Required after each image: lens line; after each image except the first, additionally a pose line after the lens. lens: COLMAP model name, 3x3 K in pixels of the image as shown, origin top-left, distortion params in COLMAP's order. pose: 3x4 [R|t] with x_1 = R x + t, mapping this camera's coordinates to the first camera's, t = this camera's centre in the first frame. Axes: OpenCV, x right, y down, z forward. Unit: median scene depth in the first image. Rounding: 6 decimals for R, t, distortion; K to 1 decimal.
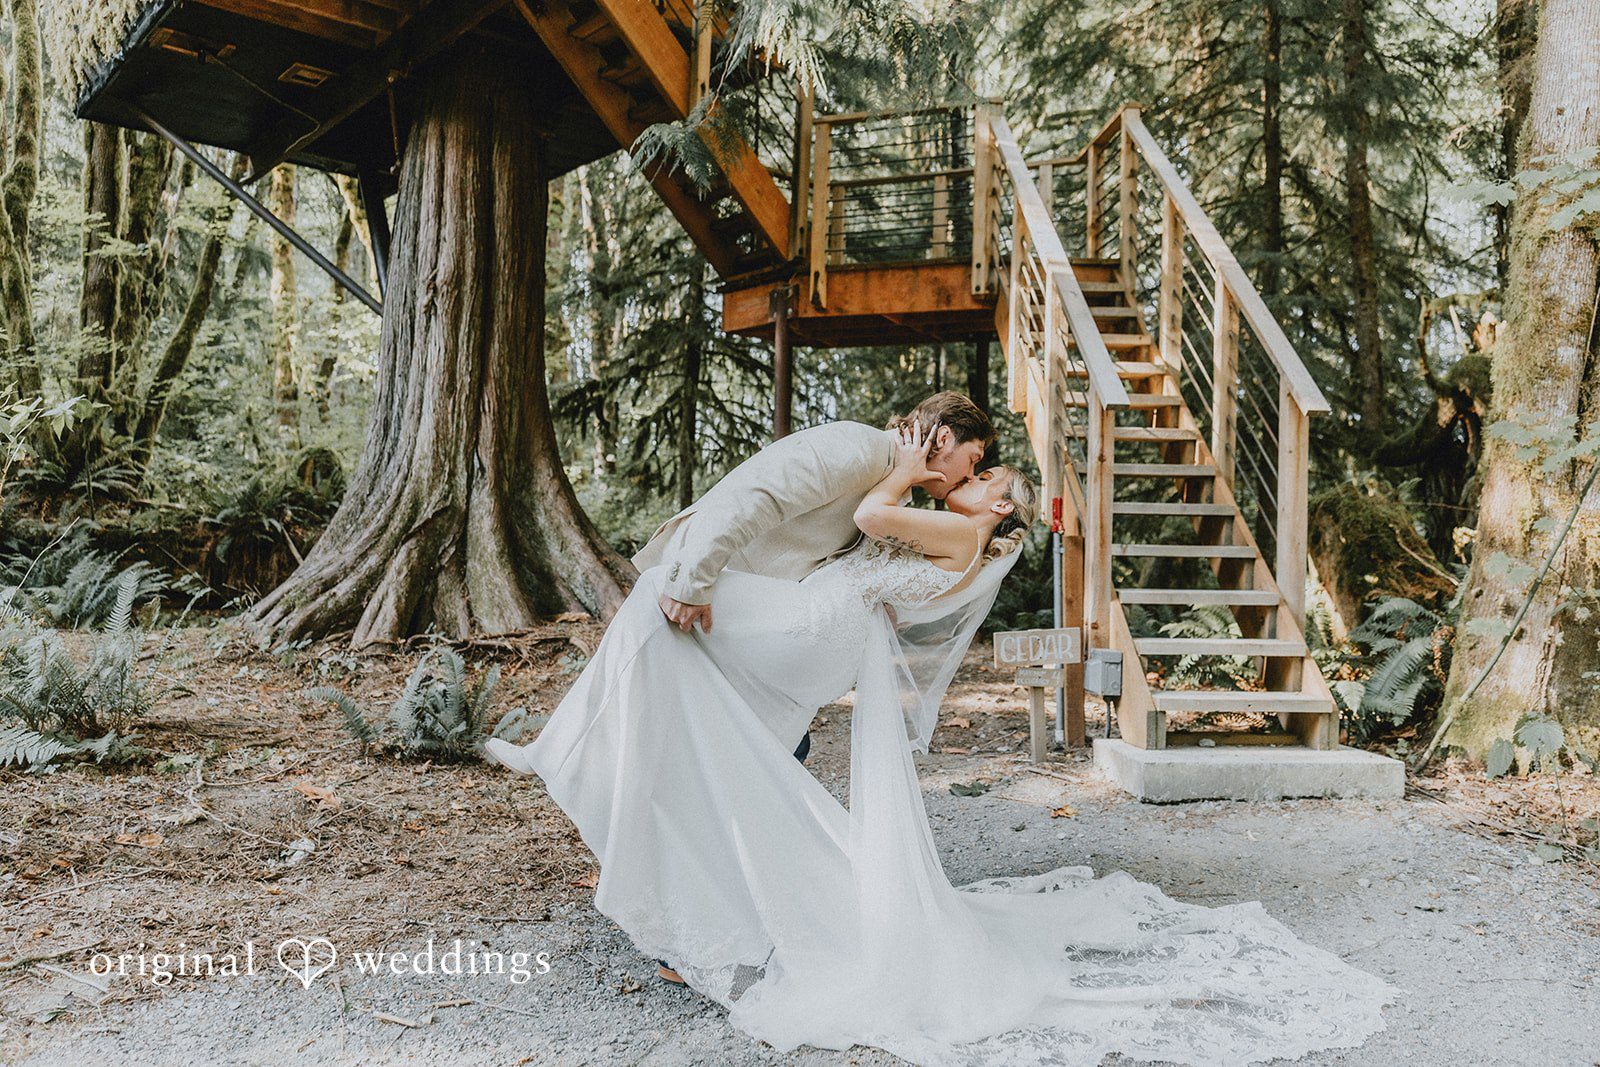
lens RADIAL K [[1229.2, 0, 802.0], [0, 1229.2, 526.7], [0, 0, 1]] dist [0.019094, -0.041080]
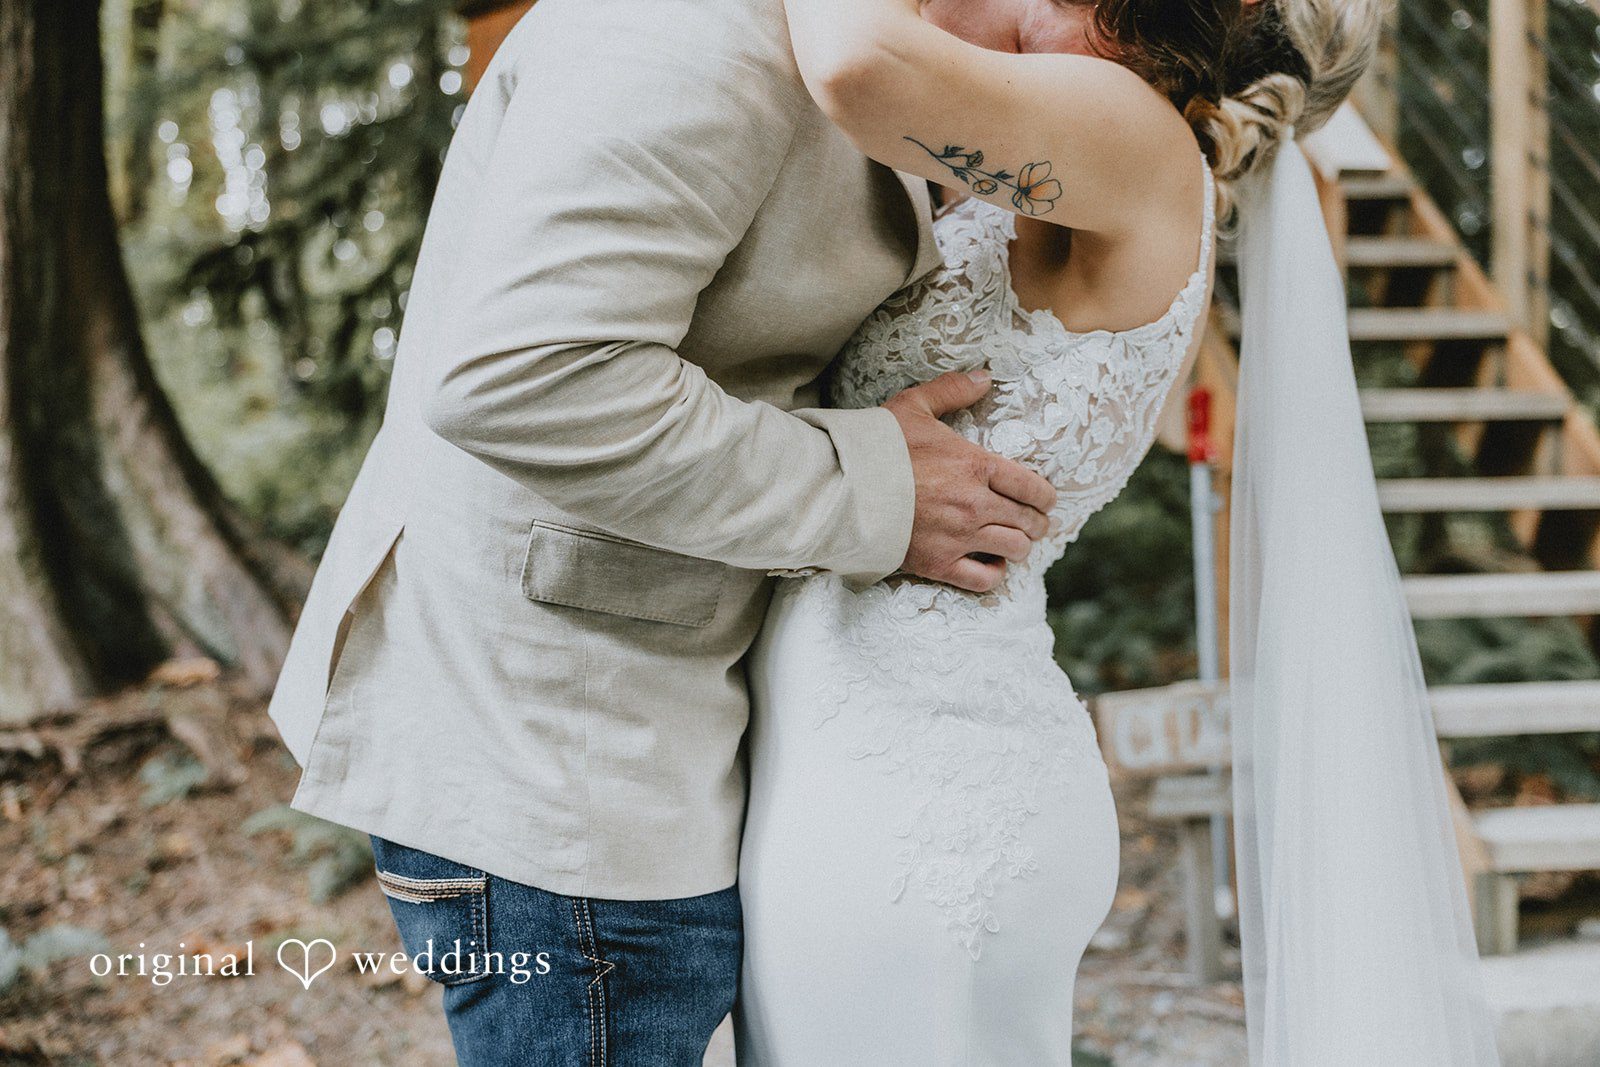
lens RADIAL K [[1919.8, 0, 804.8], [0, 1919.8, 528.2], [0, 0, 1]] dist [0.000713, 0.000000]
pose [[0.995169, -0.040275, 0.089541, -0.004569], [0.037585, 0.998796, 0.031535, -0.000056], [-0.090703, -0.028018, 0.995484, 0.215543]]
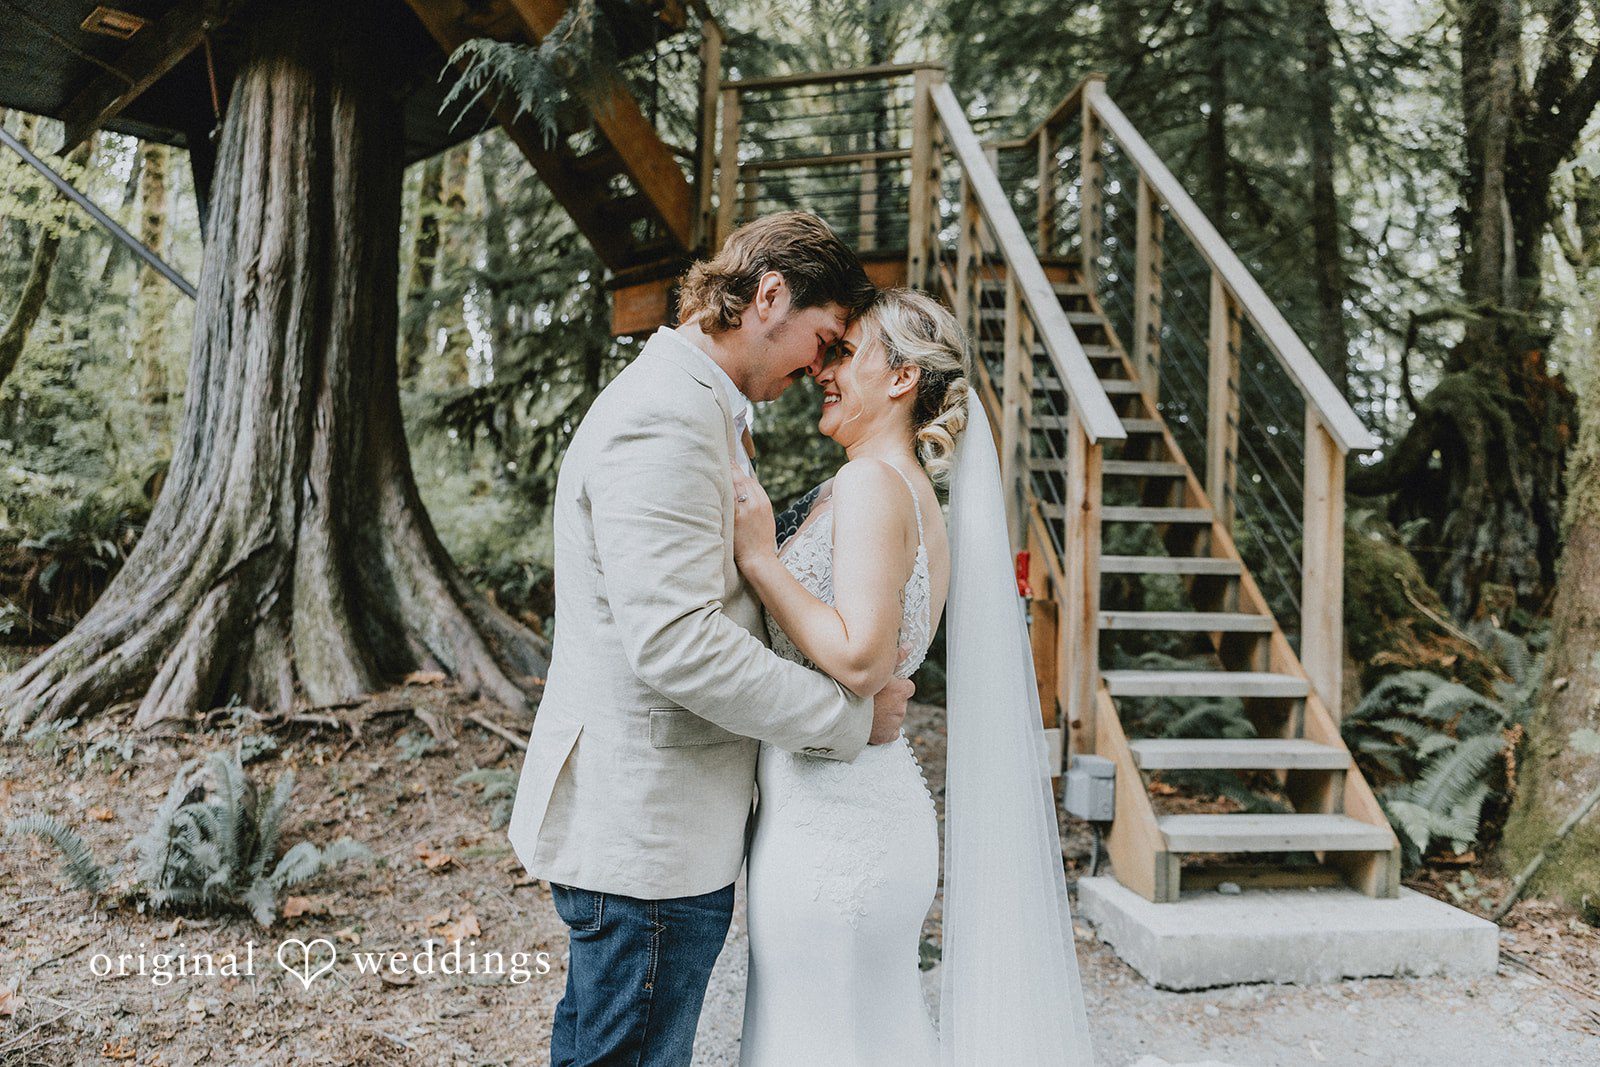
lens RADIAL K [[1229.2, 0, 800.9], [0, 1229.2, 527.9], [0, 0, 1]] dist [0.019094, -0.041080]
pose [[0.997698, 0.004099, 0.067695, 0.009022], [-0.003881, 0.999987, -0.003358, -0.026121], [-0.067708, 0.003088, 0.997700, 0.162834]]
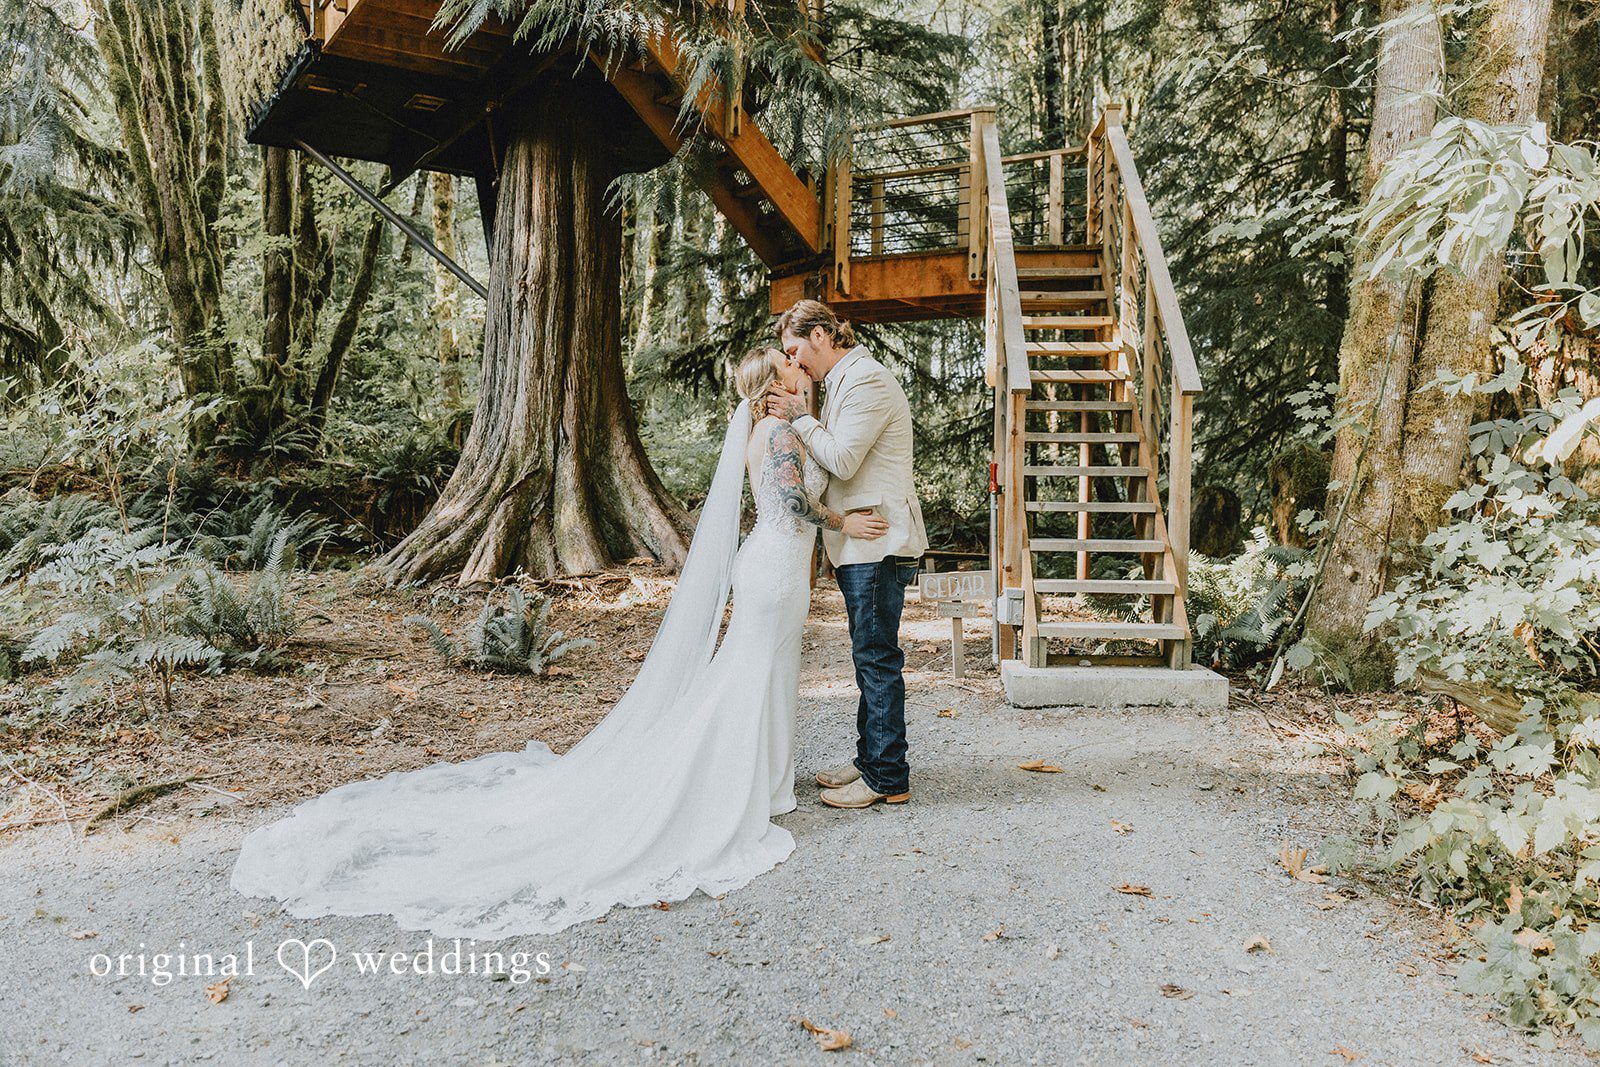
lens RADIAL K [[1229.2, 0, 795.4], [0, 1229.2, 523.0], [0, 0, 1]] dist [0.019094, -0.041080]
pose [[0.990279, -0.003895, -0.139039, 0.131422], [0.009941, 0.999033, 0.042823, -0.013468], [0.138738, -0.043789, 0.989361, -0.161976]]
